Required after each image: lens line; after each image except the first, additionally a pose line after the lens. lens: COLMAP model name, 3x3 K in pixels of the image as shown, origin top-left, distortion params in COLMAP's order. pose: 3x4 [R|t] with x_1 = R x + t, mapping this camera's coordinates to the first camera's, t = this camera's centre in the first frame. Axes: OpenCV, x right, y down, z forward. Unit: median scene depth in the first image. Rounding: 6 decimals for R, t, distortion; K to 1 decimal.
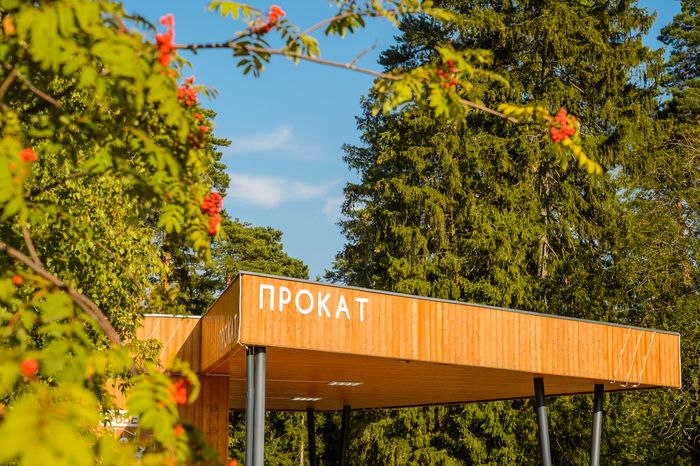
lens RADIAL K [[1519.8, 0, 350.7], [0, 1519.8, 232.9], [0, 0, 1]] dist [0.006479, 0.000000]
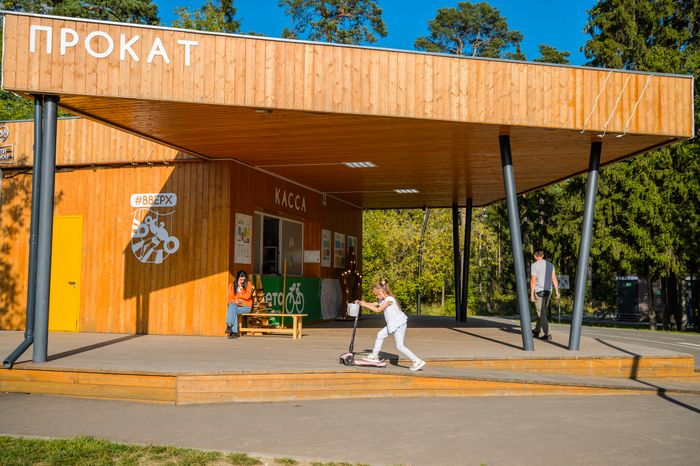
lens RADIAL K [[730.1, 0, 348.2], [0, 730.1, 234.6], [0, 0, 1]] dist [0.027555, 0.000000]
pose [[0.876445, -0.034258, -0.480282, 0.254304], [0.082973, 0.993290, 0.080563, 0.111399], [0.474299, -0.110460, 0.873407, 0.547472]]
